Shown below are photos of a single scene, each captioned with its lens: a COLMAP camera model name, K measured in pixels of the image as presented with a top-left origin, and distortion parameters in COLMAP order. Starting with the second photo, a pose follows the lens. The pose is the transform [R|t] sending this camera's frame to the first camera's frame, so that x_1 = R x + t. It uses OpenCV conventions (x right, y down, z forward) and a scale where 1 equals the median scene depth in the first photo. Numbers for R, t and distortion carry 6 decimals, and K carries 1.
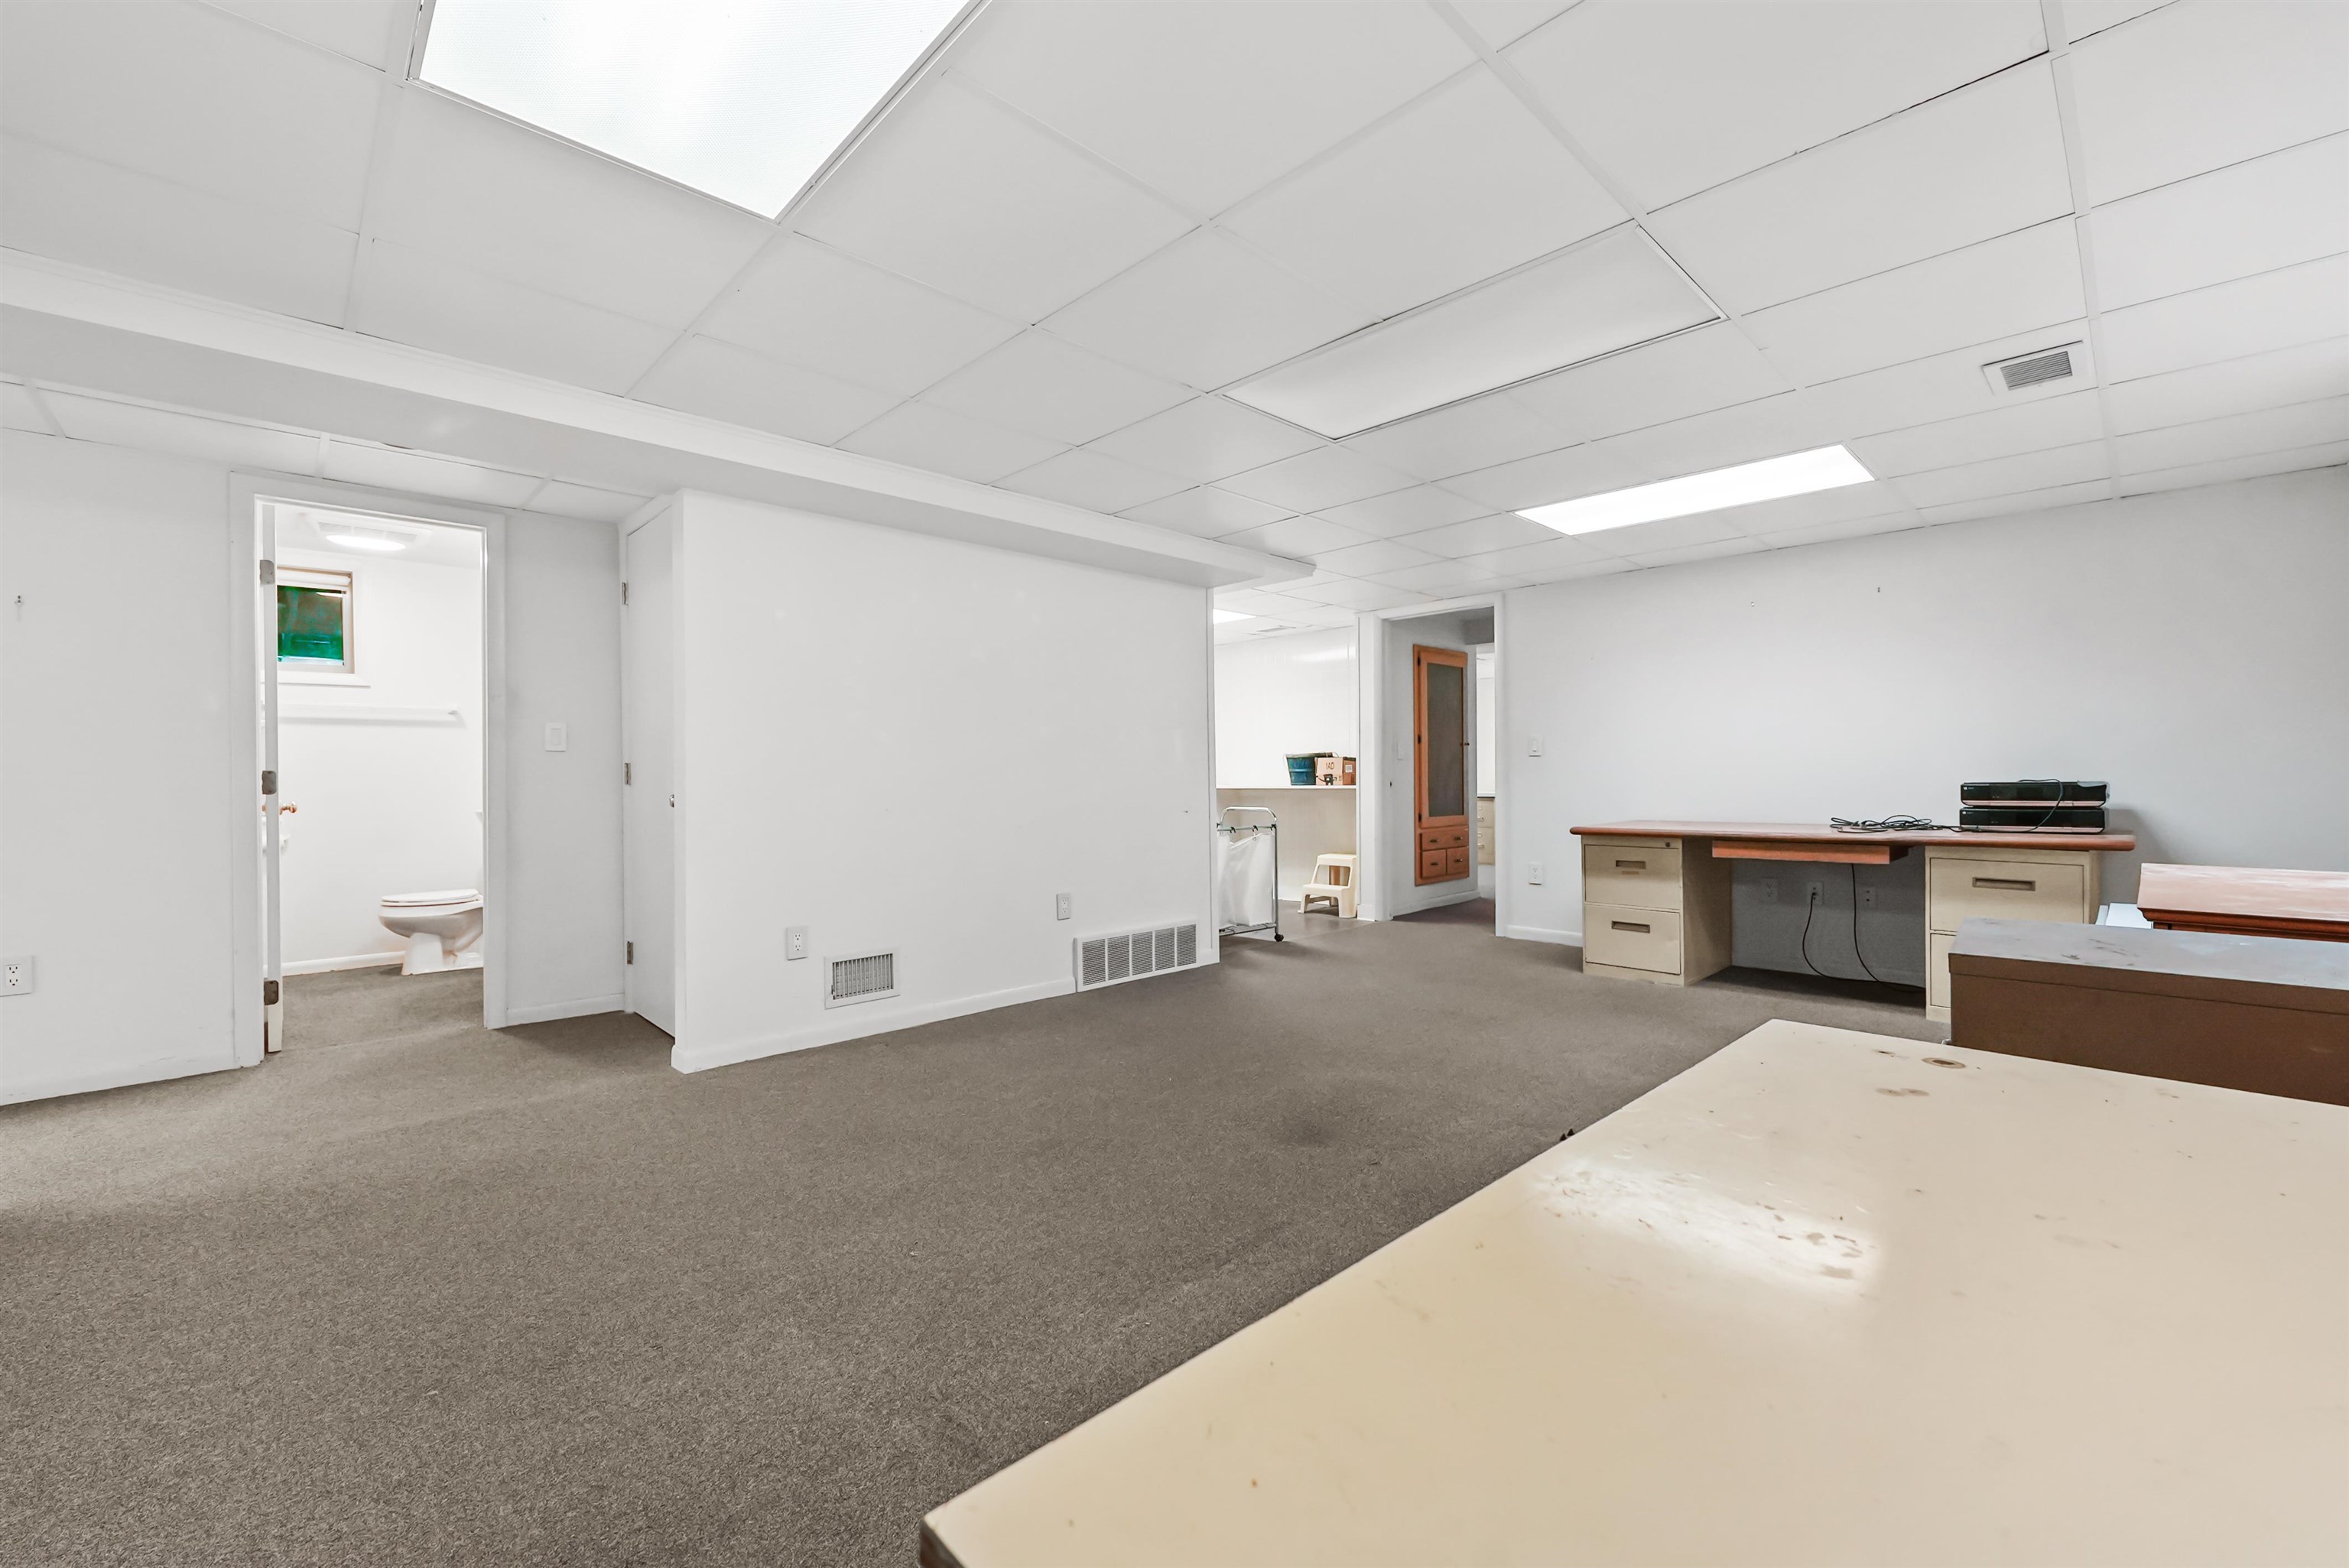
lens RADIAL K [[941.2, 0, 1184.3], [0, 941.2, 780.8], [0, 0, 1]] dist [-0.001129, -0.000381]
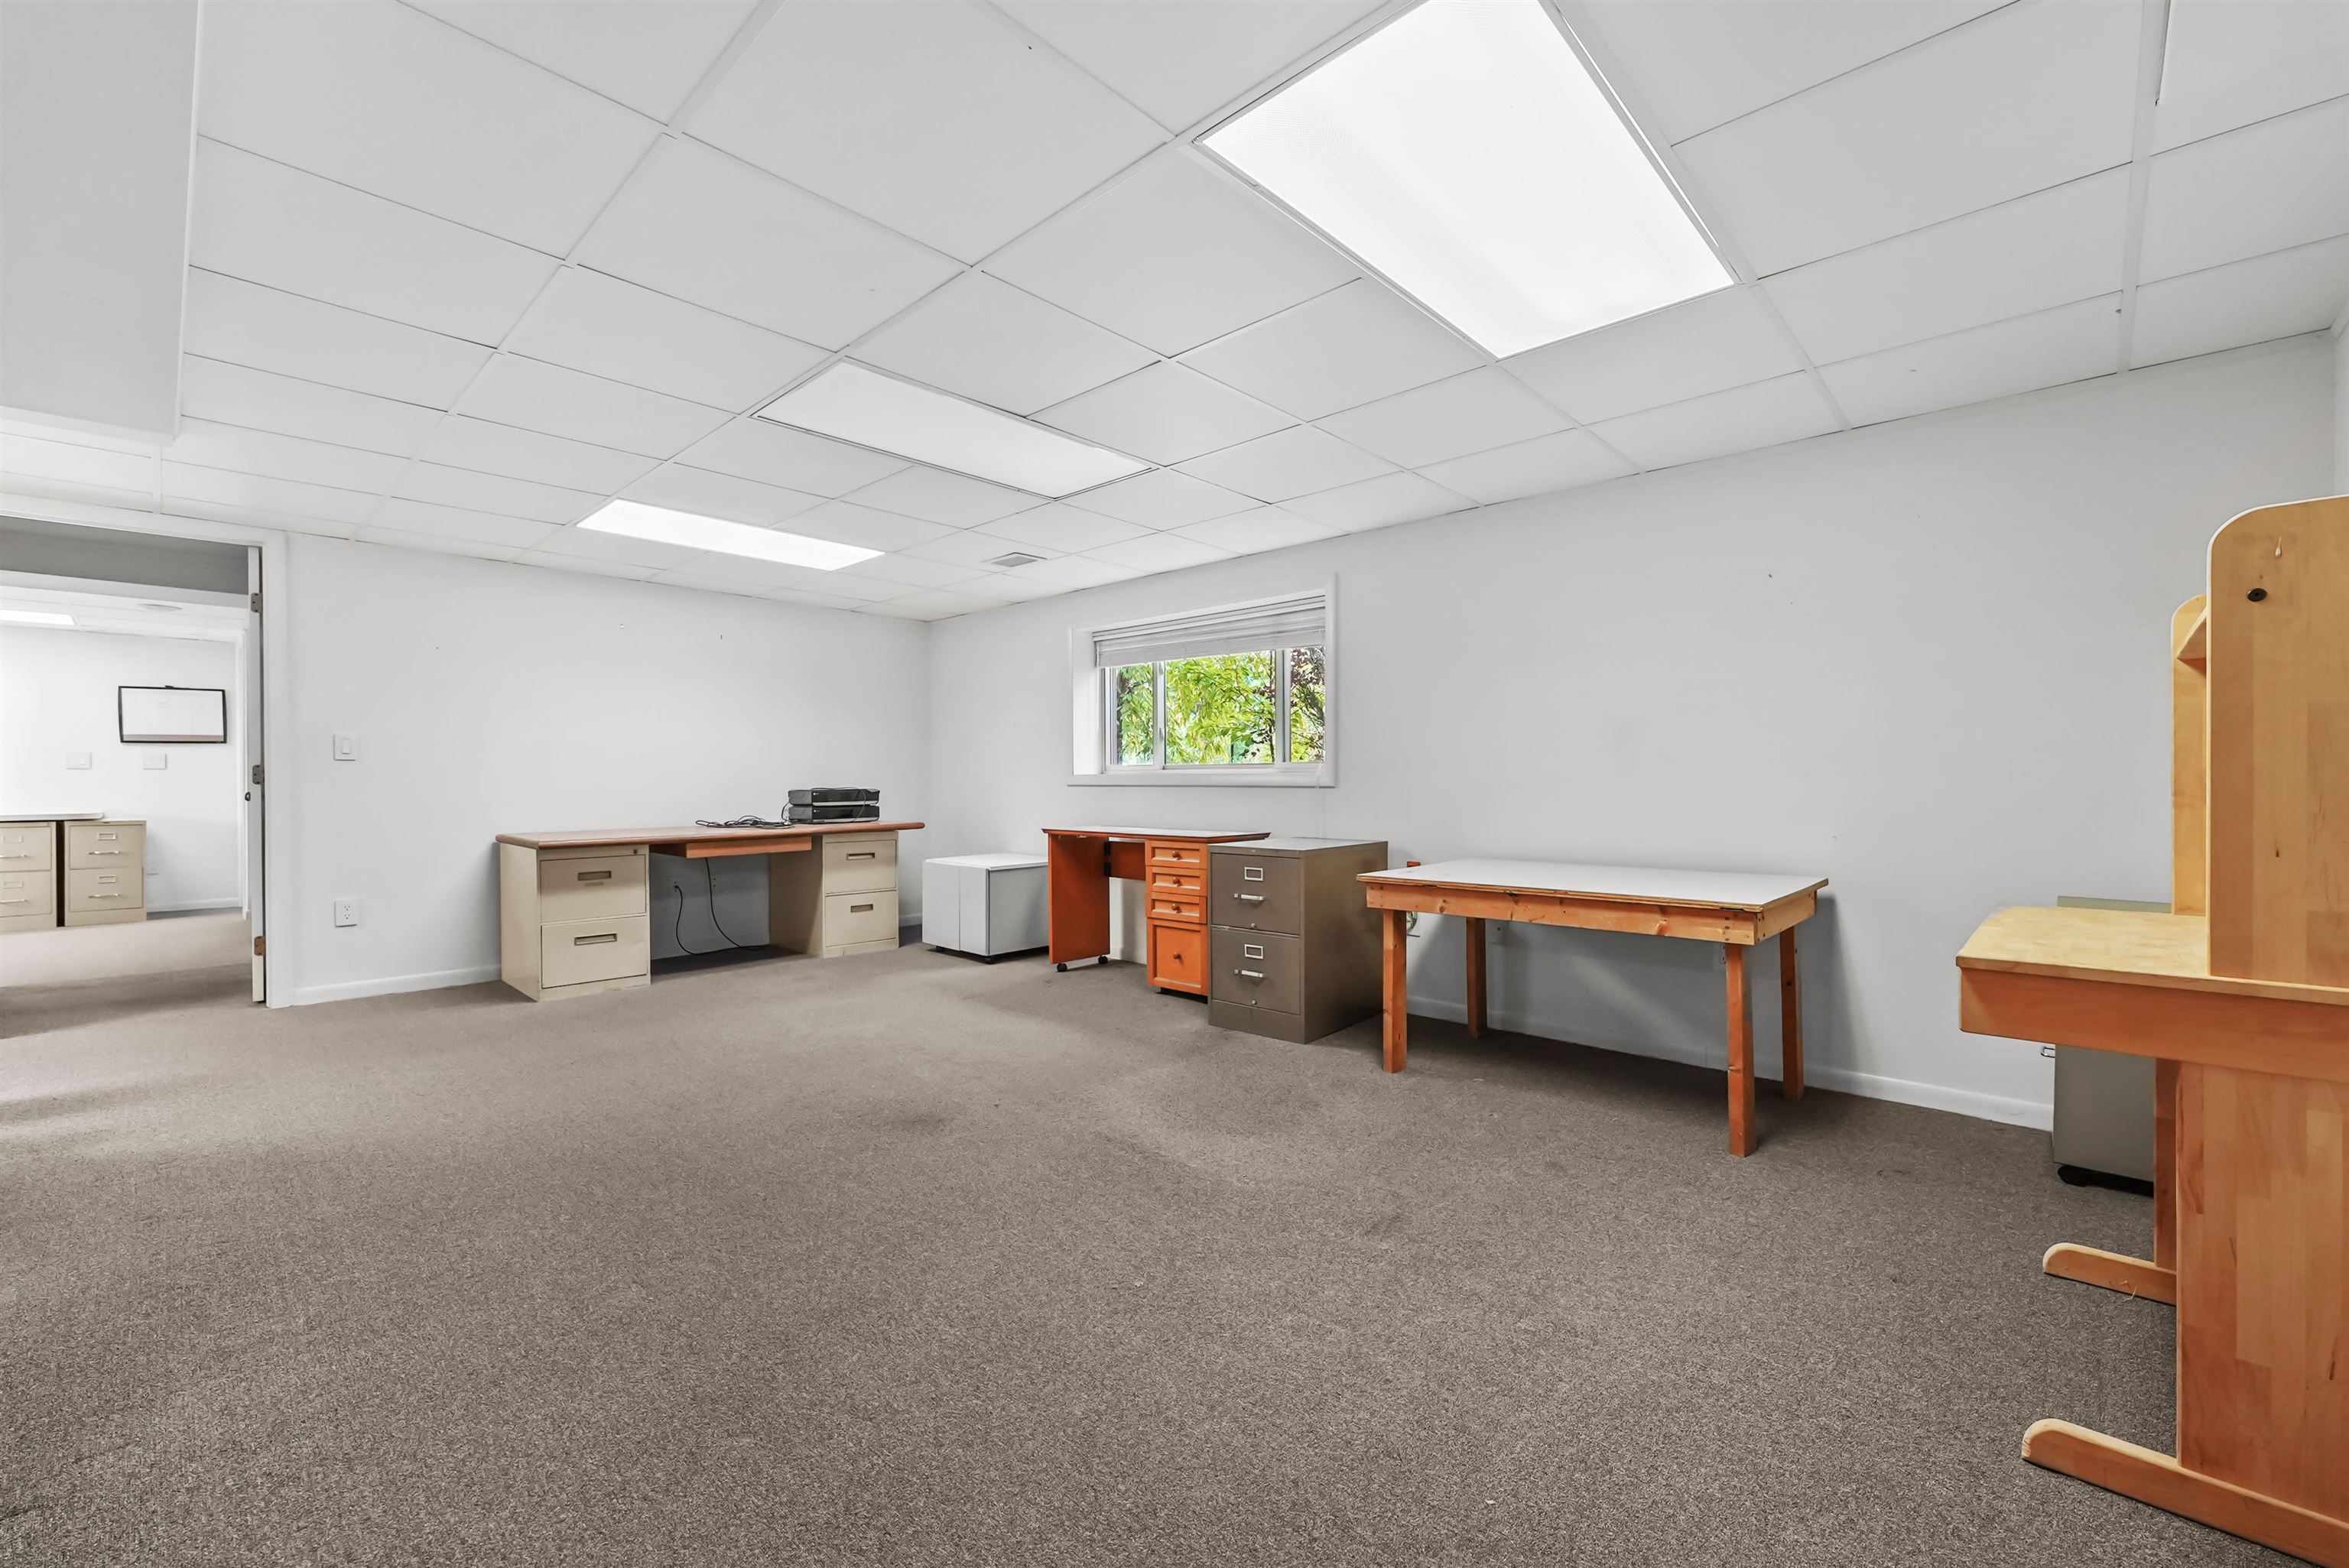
lens RADIAL K [[953.5, 0, 1174.5], [0, 953.5, 784.0], [0, 0, 1]] dist [-0.001346, -0.000171]
pose [[-0.038117, 0.003870, 0.999266, -0.577169], [0.008848, 0.999955, -0.003535, 0.002261], [-0.999234, 0.008707, -0.038150, 0.461259]]
